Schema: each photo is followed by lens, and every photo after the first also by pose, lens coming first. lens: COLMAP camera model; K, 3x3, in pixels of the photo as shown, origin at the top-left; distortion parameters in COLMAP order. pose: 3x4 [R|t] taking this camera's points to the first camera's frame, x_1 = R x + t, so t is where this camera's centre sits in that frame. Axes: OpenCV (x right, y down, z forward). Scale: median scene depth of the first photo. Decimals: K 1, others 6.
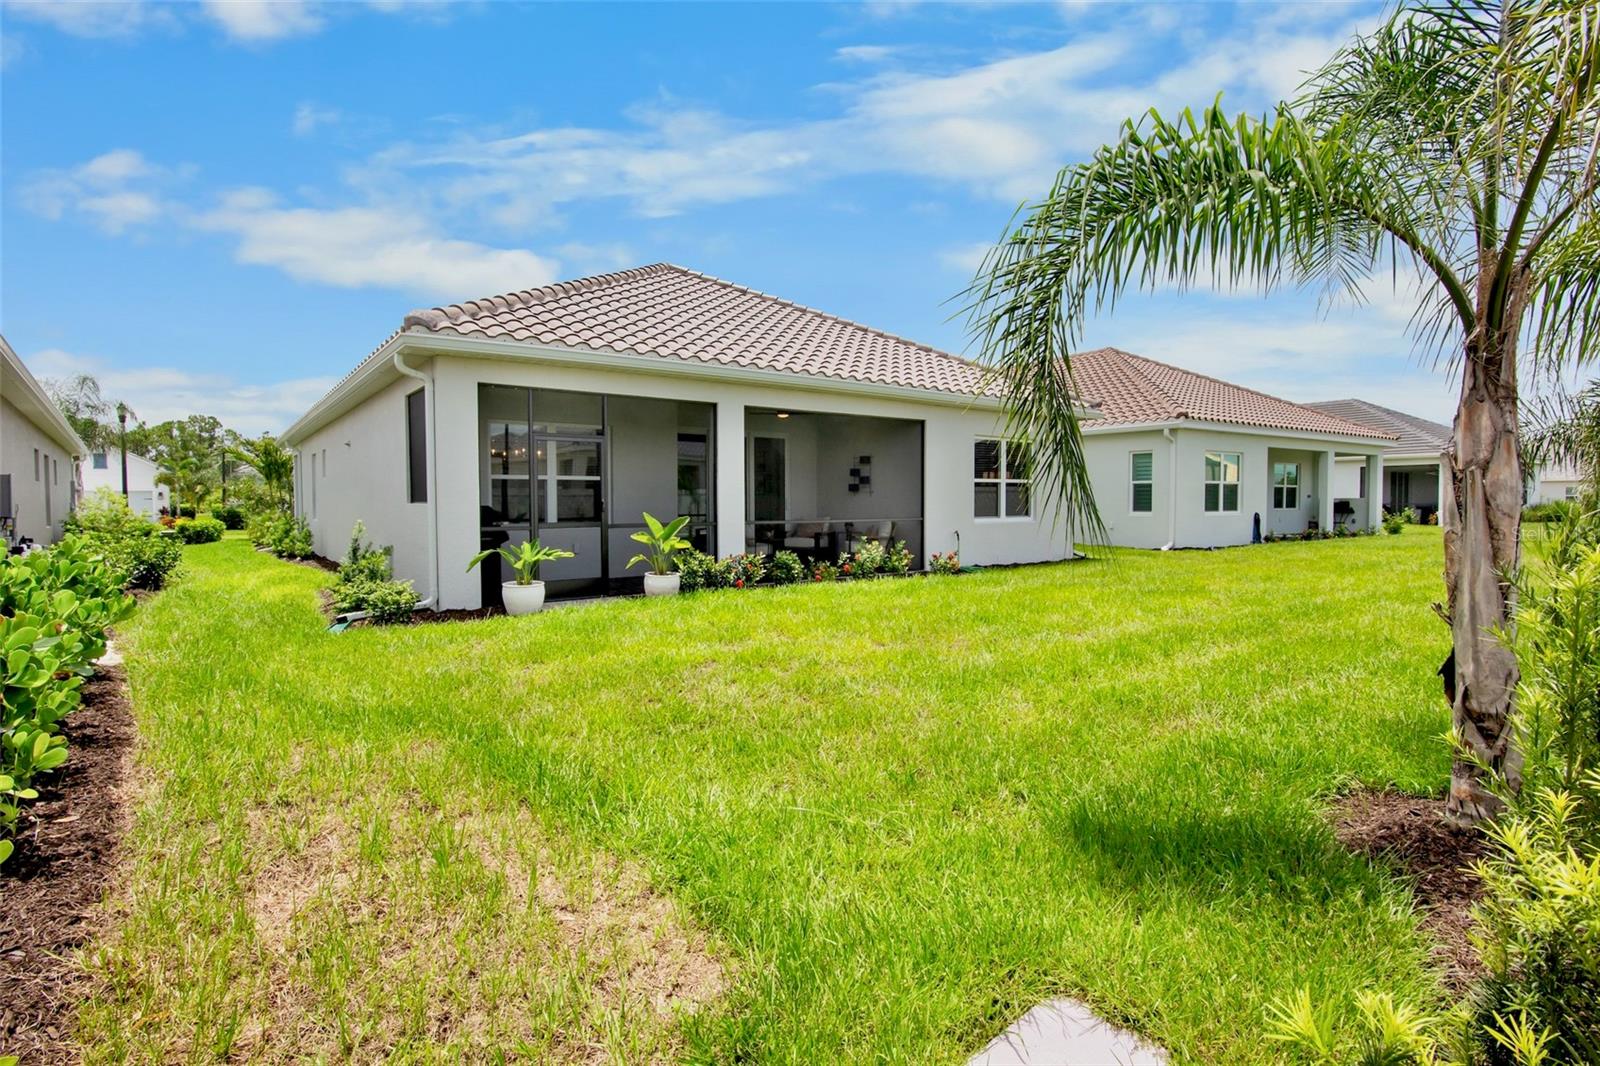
lens RADIAL K [[791.5, 0, 793.5], [0, 791.5, 522.3], [0, 0, 1]] dist [-0.018735, -0.000830]
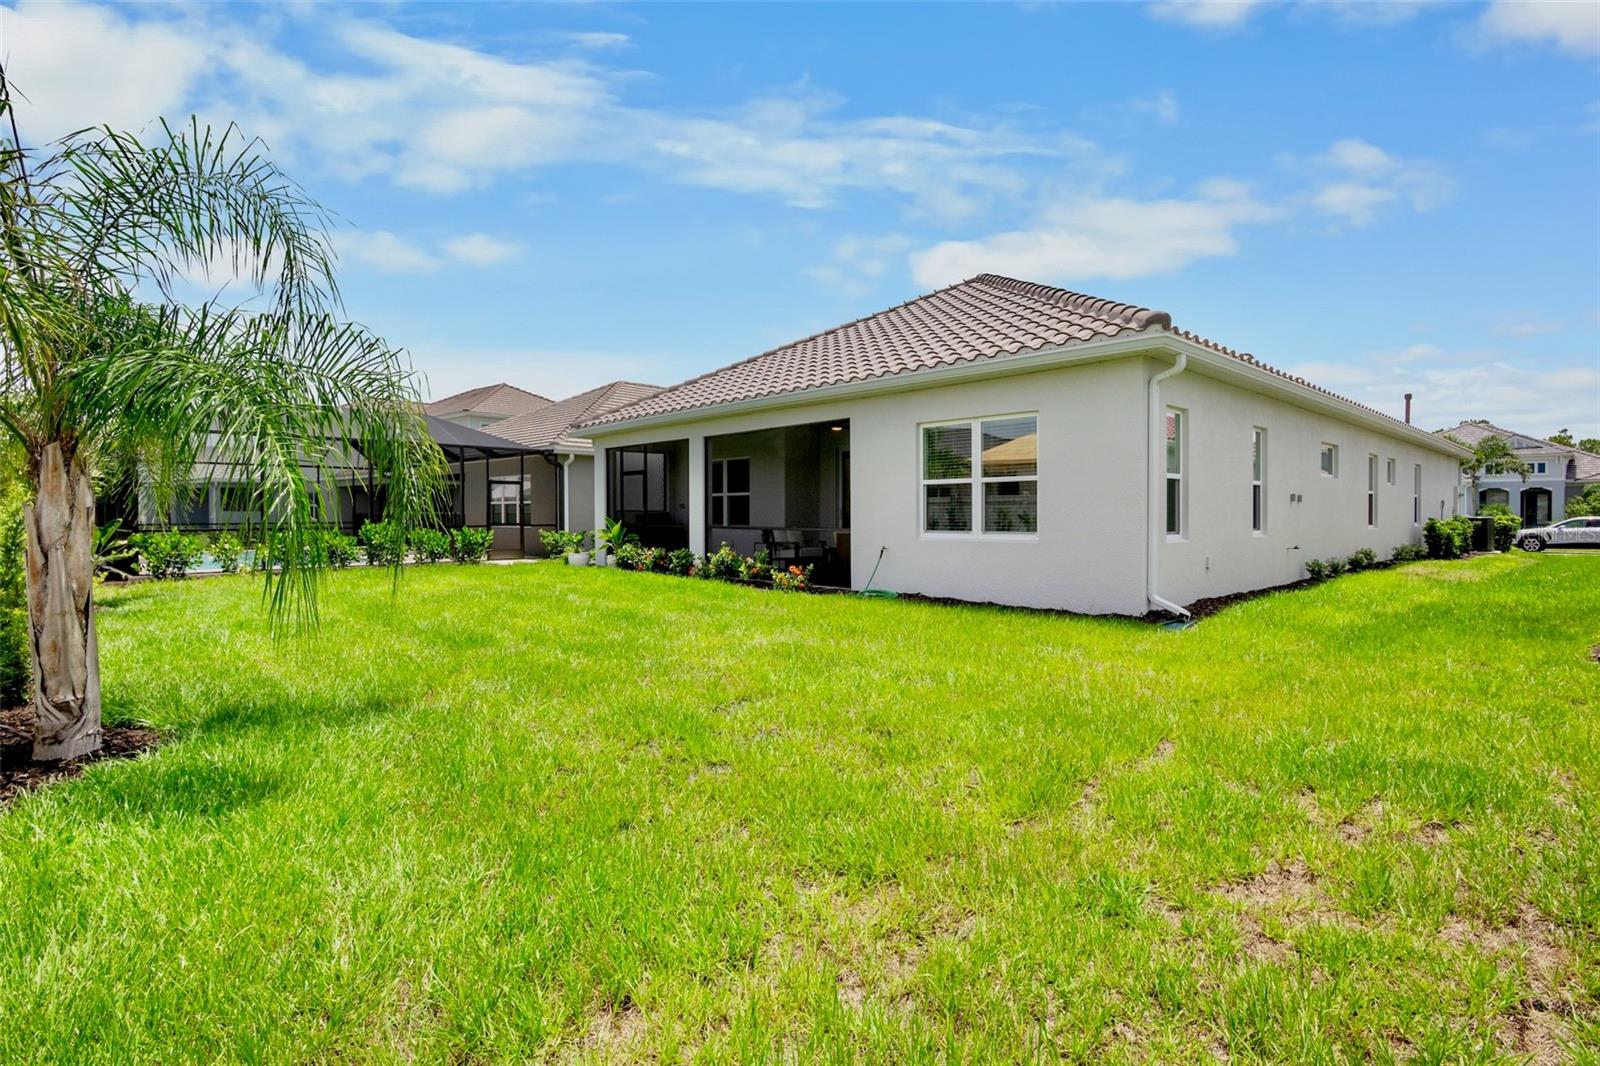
lens RADIAL K [[791.5, 0, 793.5], [0, 791.5, 522.3], [0, 0, 1]] dist [-0.018735, -0.000830]
pose [[0.093324, 0.028672, -0.995223, 1.082325], [-0.012834, 0.999537, 0.027593, -0.038601], [0.995553, 0.010198, 0.093649, 0.886970]]
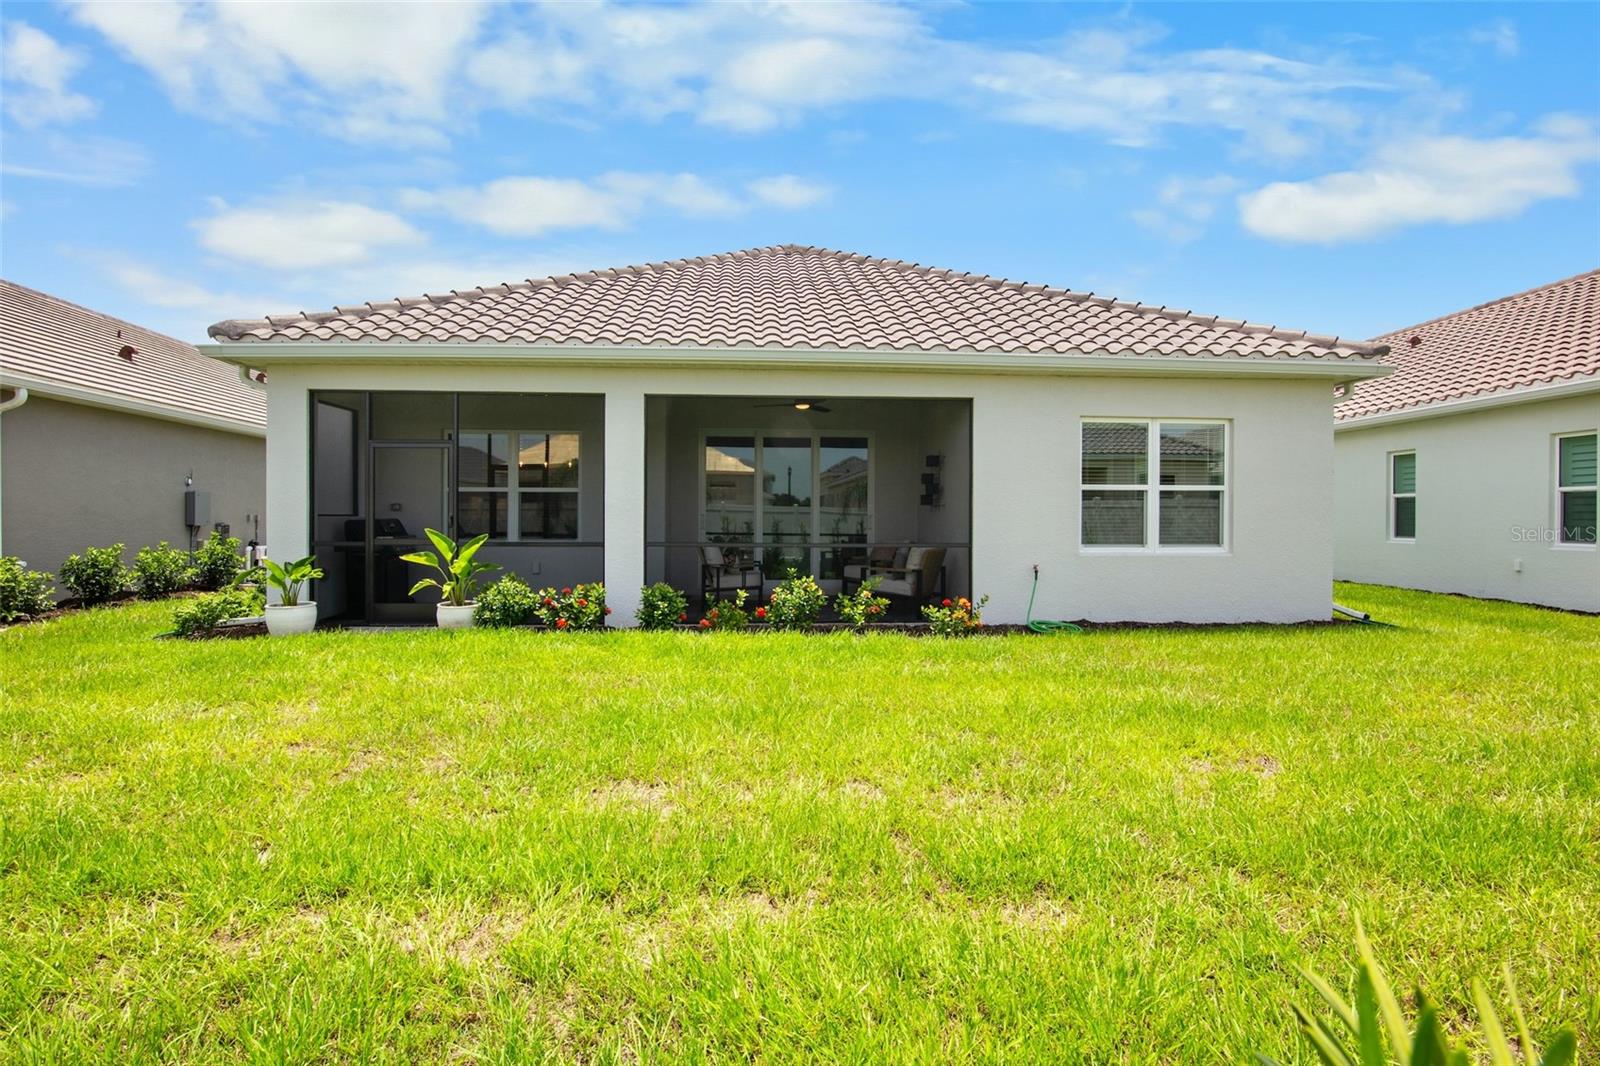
lens RADIAL K [[791.5, 0, 793.5], [0, 791.5, 522.3], [0, 0, 1]] dist [-0.018735, -0.000830]
pose [[0.824125, 0.018331, -0.566112, 0.436046], [-0.024790, 0.999686, -0.003719, -0.018713], [0.565866, 0.017099, 0.824320, 0.378988]]
